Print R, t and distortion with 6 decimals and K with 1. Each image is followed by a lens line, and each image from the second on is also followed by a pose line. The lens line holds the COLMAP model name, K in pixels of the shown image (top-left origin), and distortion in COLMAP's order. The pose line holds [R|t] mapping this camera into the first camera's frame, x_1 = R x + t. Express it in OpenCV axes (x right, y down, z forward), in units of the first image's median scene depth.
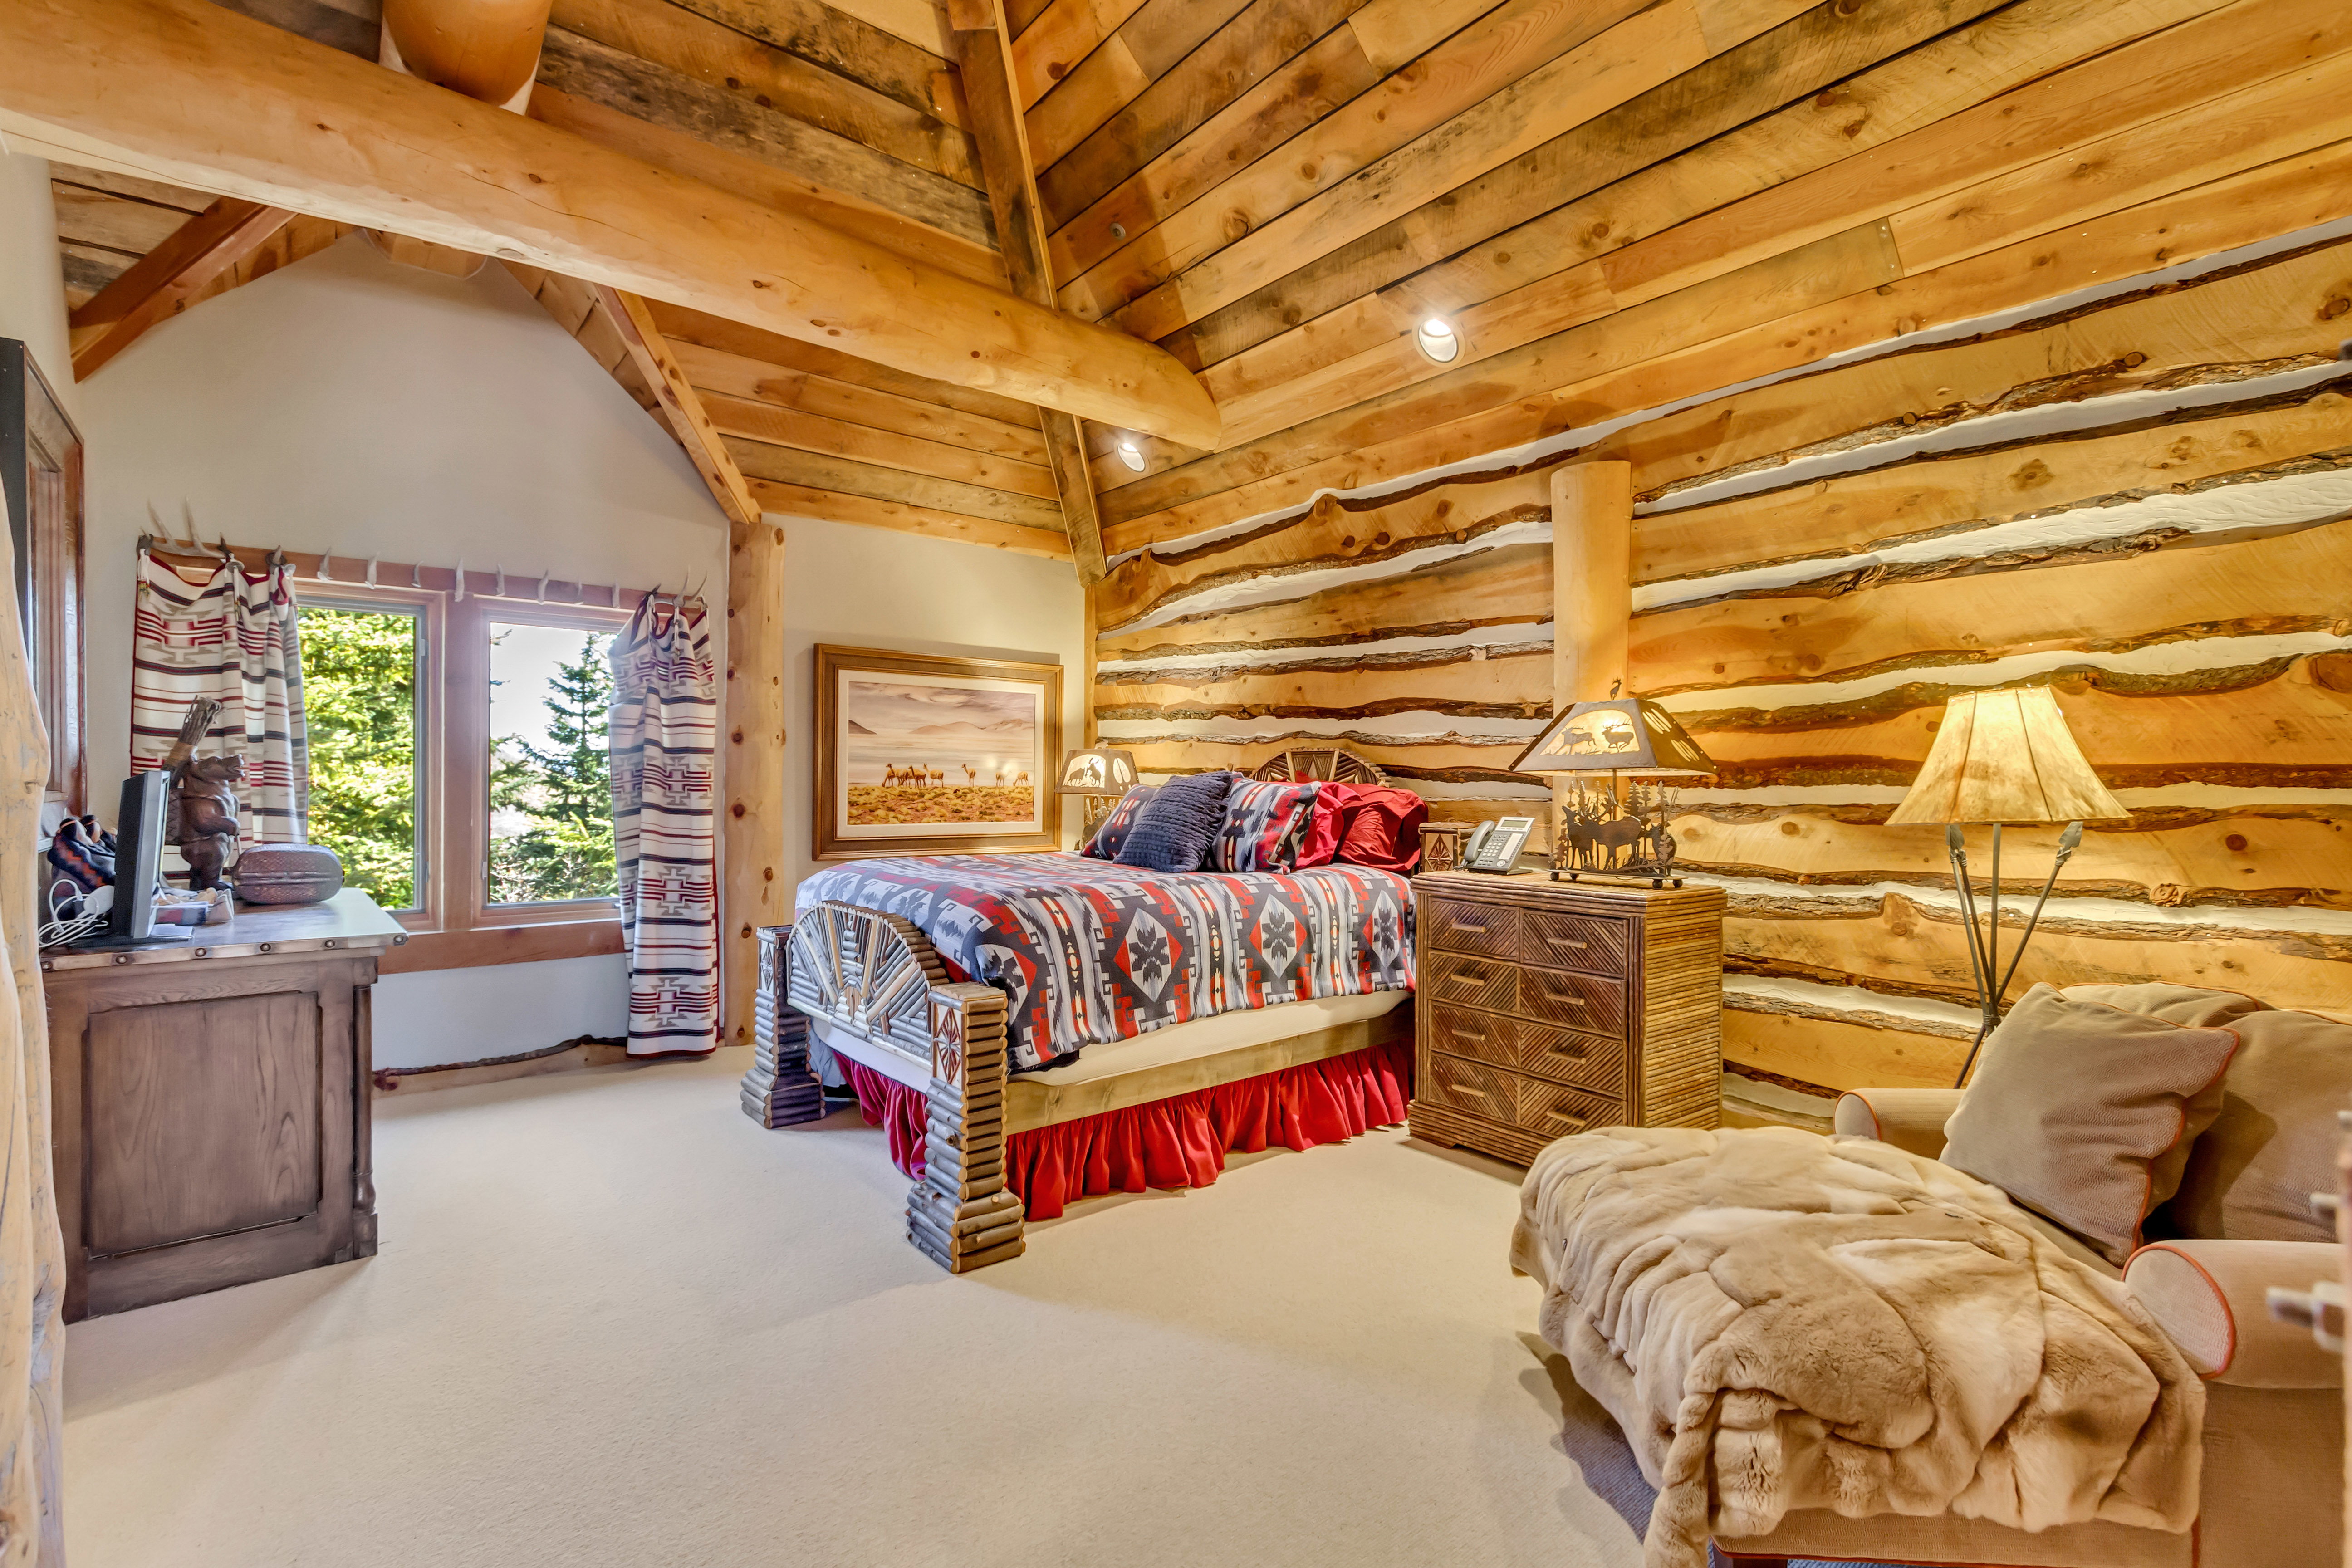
lens RADIAL K [[1083.9, 0, 1173.7], [0, 1083.9, 786.4], [0, 0, 1]] dist [0.008604, -0.001379]
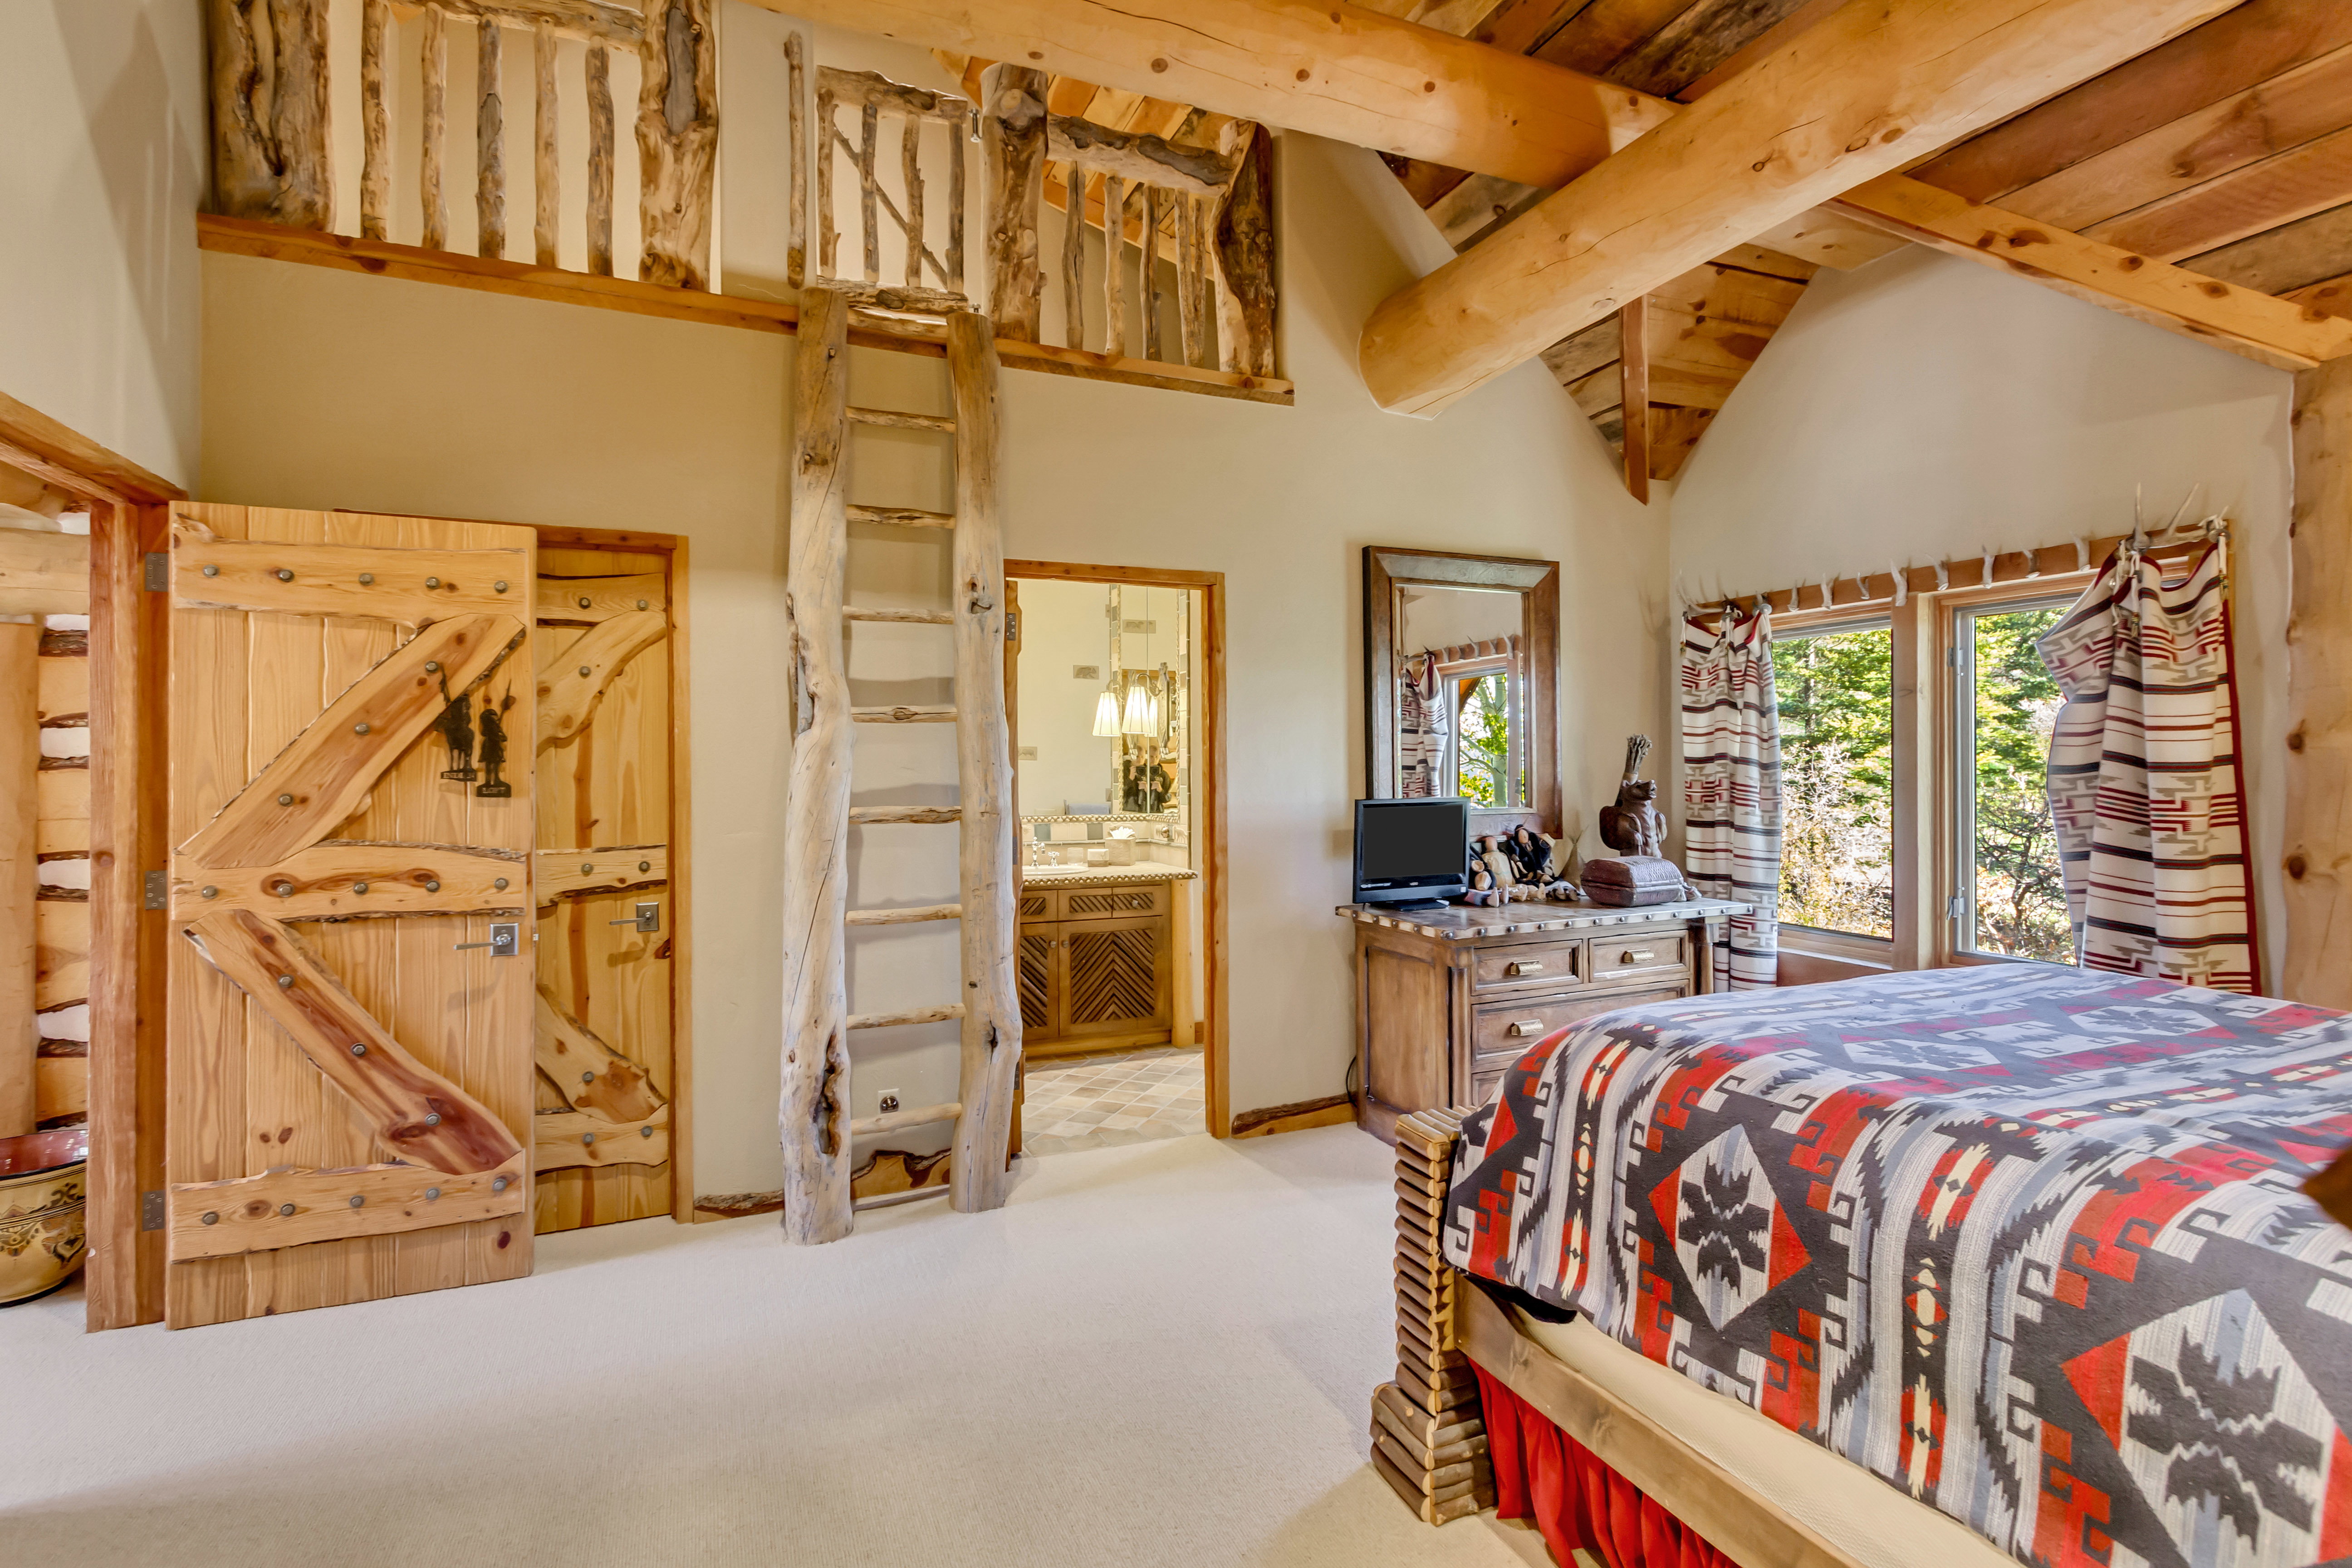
lens RADIAL K [[1085.3, 0, 1180.3], [0, 1085.3, 764.8], [0, 0, 1]] dist [0.001473, -0.000092]
pose [[-0.273239, -0.004777, -0.961934, 0.475086], [-0.005514, 0.999979, -0.003400, -0.041142], [0.961930, 0.004375, -0.273260, 0.858854]]
